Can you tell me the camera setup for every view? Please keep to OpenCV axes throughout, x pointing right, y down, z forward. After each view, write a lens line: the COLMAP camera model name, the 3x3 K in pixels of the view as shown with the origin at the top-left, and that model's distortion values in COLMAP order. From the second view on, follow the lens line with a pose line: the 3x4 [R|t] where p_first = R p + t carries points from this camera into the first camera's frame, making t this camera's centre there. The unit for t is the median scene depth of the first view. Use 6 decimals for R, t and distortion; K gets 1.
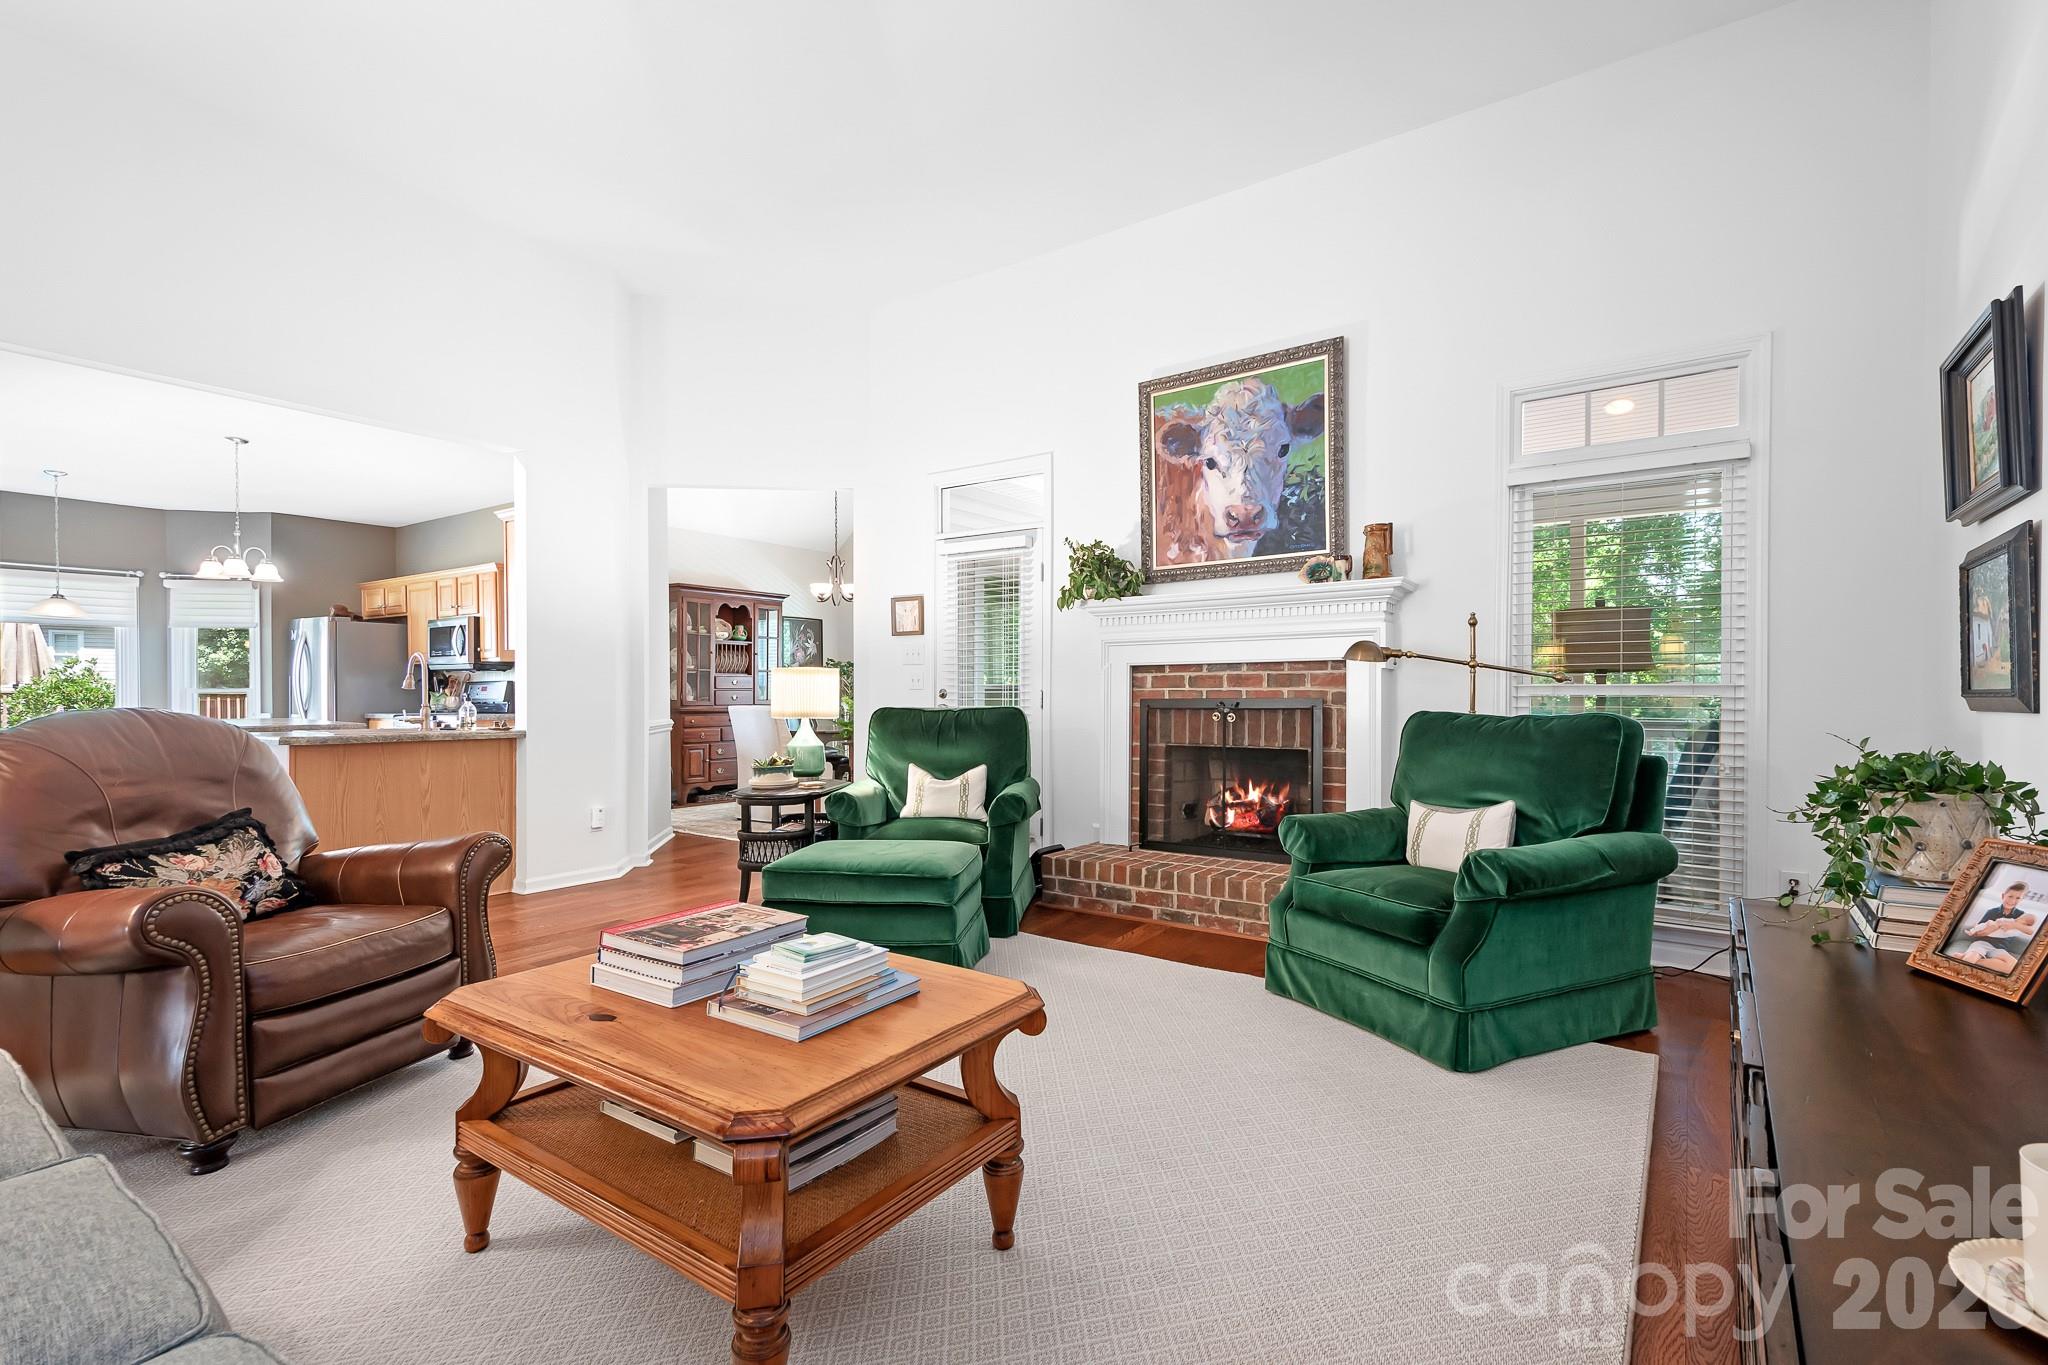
lens RADIAL K [[943.6, 0, 1028.9], [0, 943.6, 700.2], [0, 0, 1]] dist [0.016483, -0.000252]
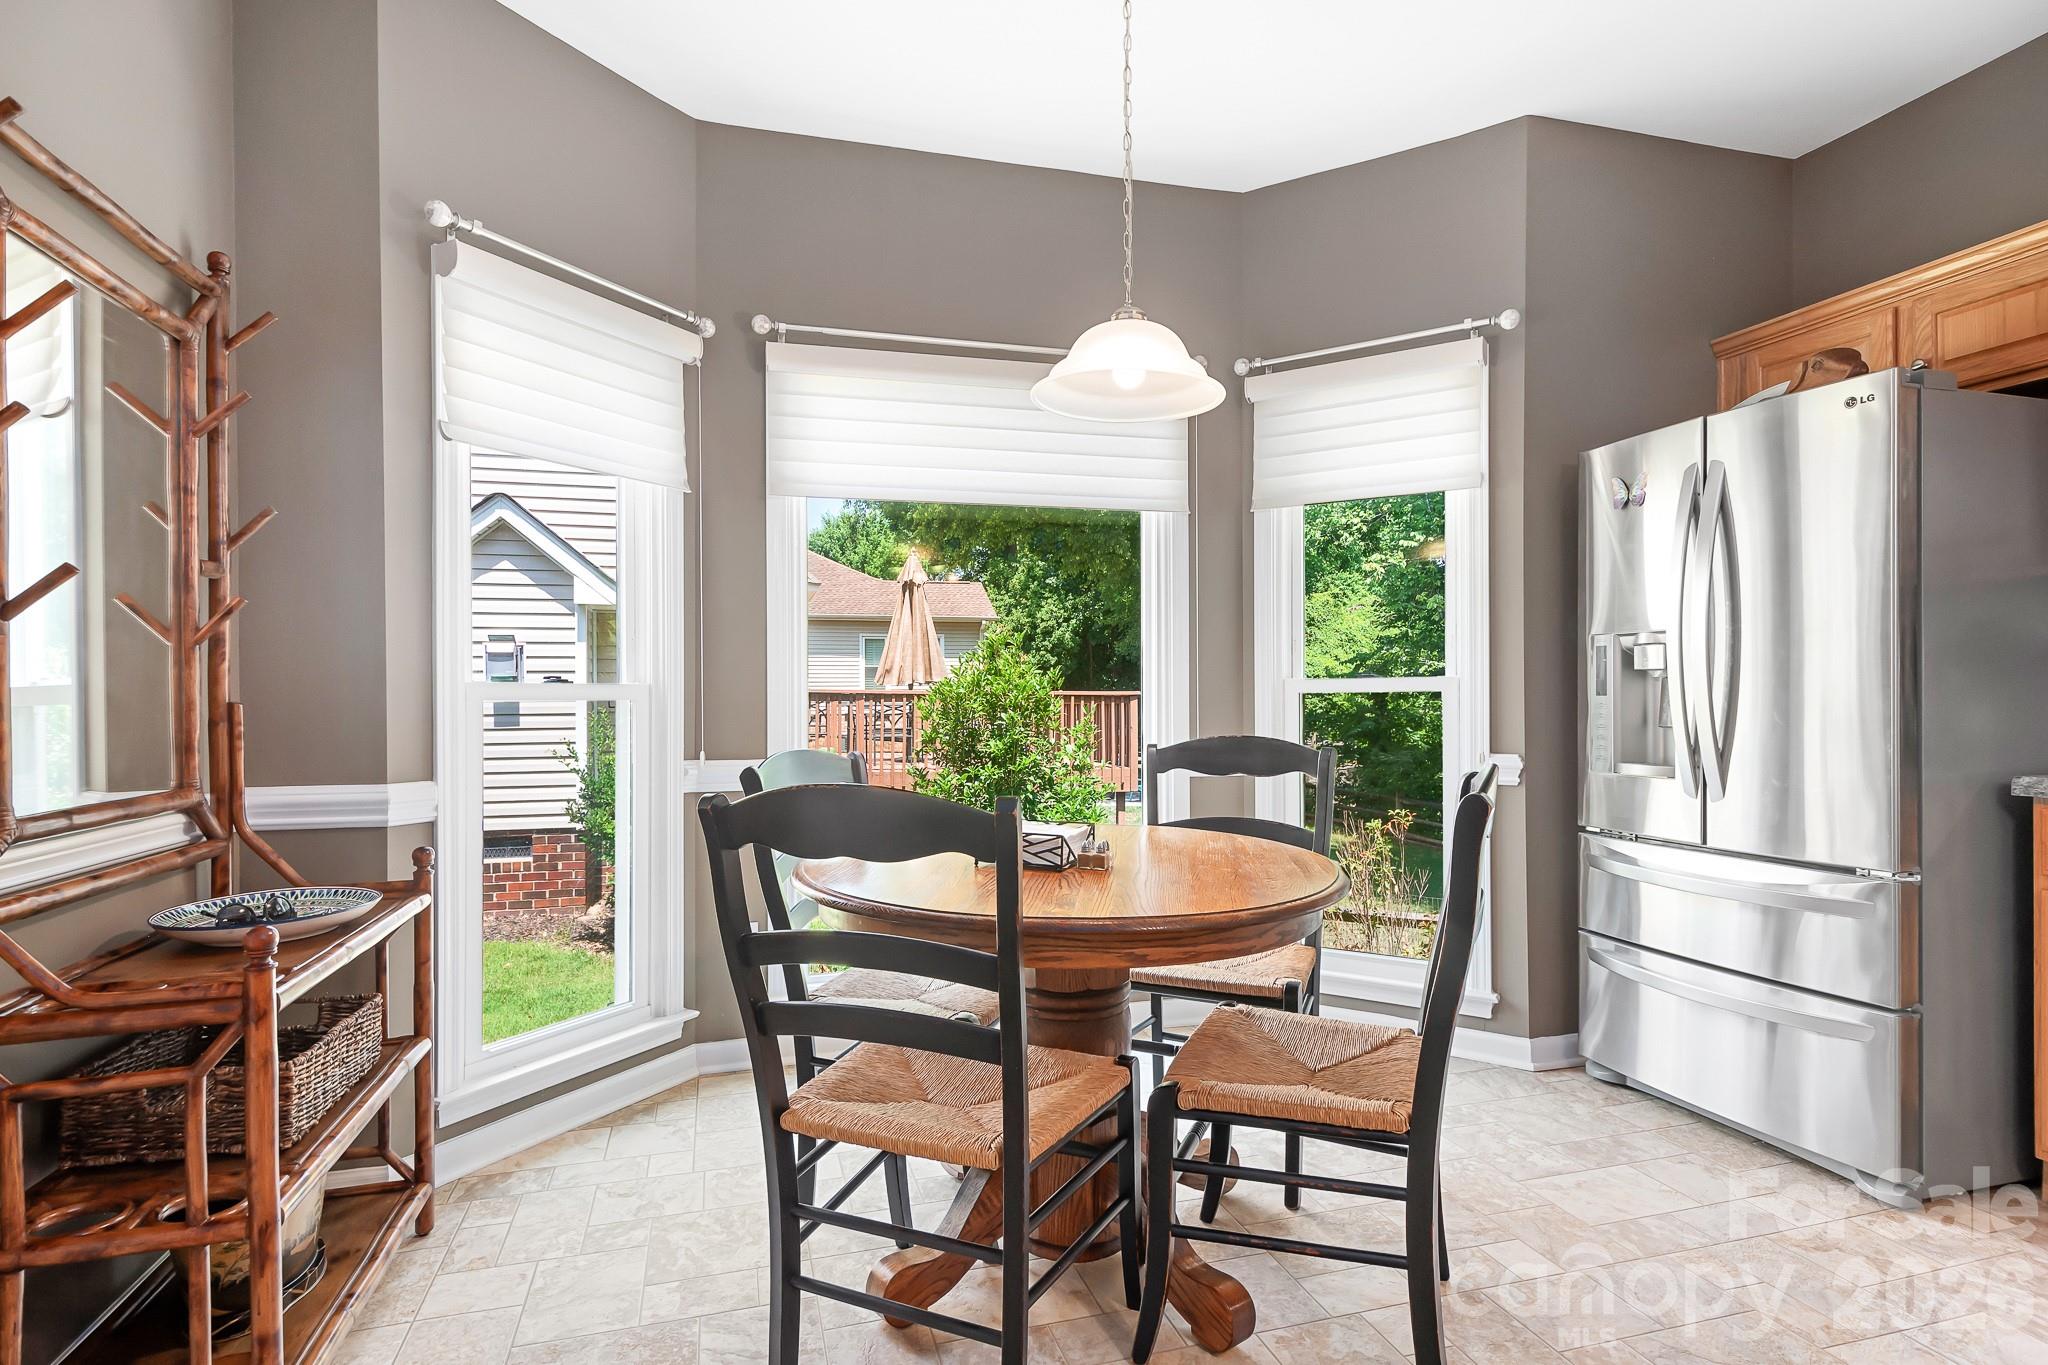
lens RADIAL K [[1049.2, 0, 1024.0], [0, 1049.2, 682.5], [0, 0, 1]] dist [0.001820, 0.000265]
pose [[0.770332, -0.010374, -0.637558, -0.702290], [-0.000978, 0.999847, -0.017451, -0.004155], [0.637642, 0.014066, 0.770204, 0.629693]]
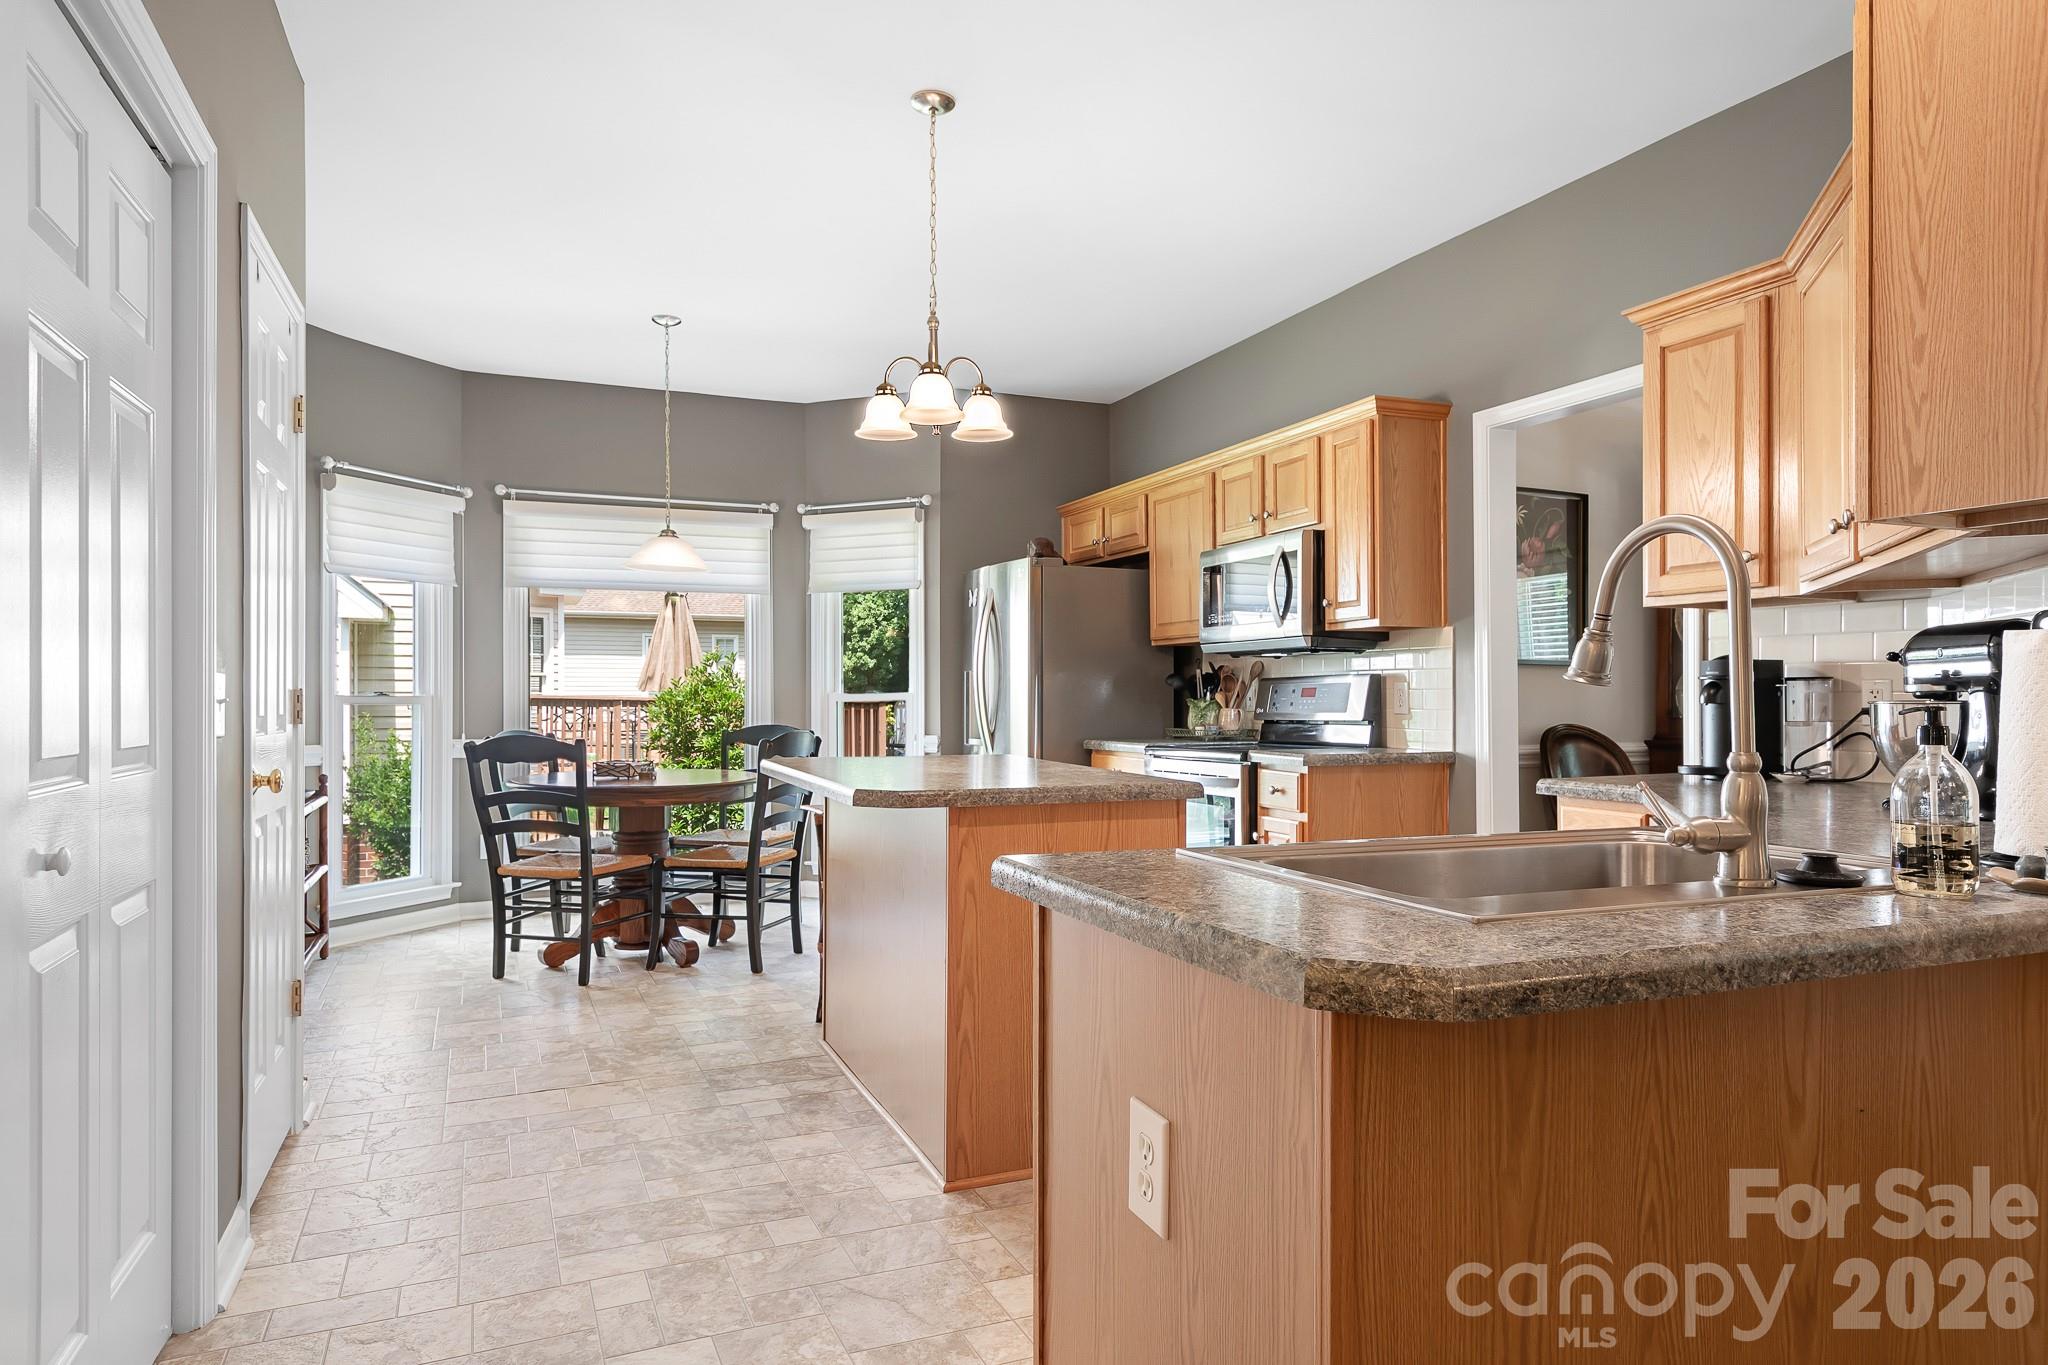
lens RADIAL K [[1207.6, 0, 1021.1], [0, 1207.6, 692.6], [0, 0, 1]] dist [0.016572, -0.000461]
pose [[0.849588, -0.003800, -0.527434, -0.369476], [-0.003511, 0.999911, -0.012859, -0.003465], [0.527436, 0.012777, 0.849499, 0.408342]]
